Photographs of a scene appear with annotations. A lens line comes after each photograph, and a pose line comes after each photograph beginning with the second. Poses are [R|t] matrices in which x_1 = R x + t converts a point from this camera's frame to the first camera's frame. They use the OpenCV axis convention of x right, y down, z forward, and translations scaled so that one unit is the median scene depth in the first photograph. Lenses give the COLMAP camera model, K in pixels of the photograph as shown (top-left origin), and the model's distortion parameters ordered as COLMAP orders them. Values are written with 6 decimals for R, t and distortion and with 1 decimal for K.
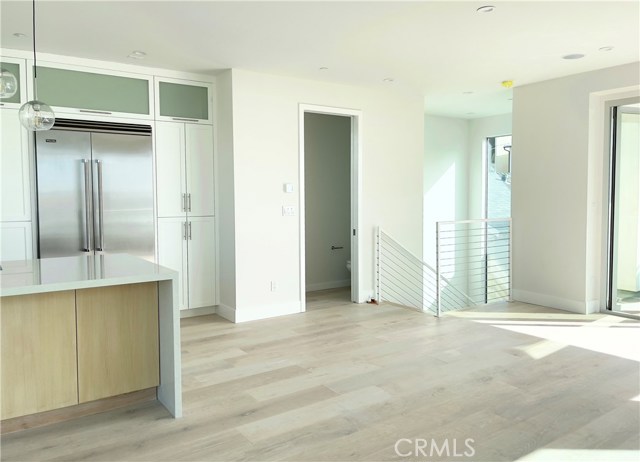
lens RADIAL K [[492.0, 0, 319.4], [0, 492.0, 232.6], [0, 0, 1]] dist [0.000327, -0.007106]
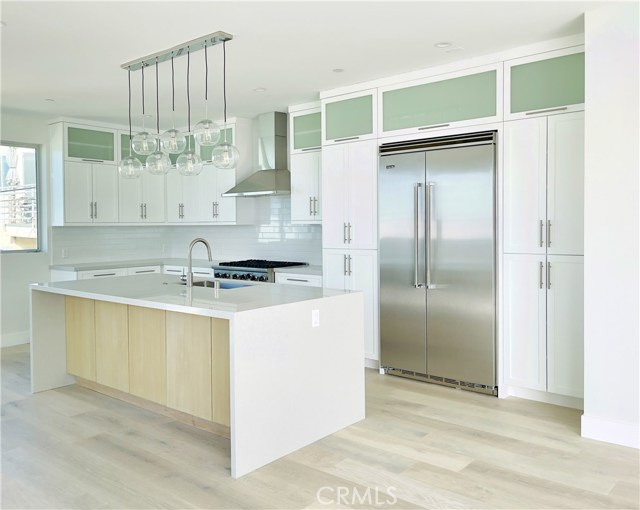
lens RADIAL K [[580.3, 0, 319.6], [0, 580.3, 248.5], [0, 0, 1]] dist [0.040544, -0.000460]
pose [[0.230385, 0.043628, -0.972121, 0.488546], [-0.064167, 0.997501, 0.029560, -0.049362], [0.970982, 0.055568, 0.232609, 0.571599]]
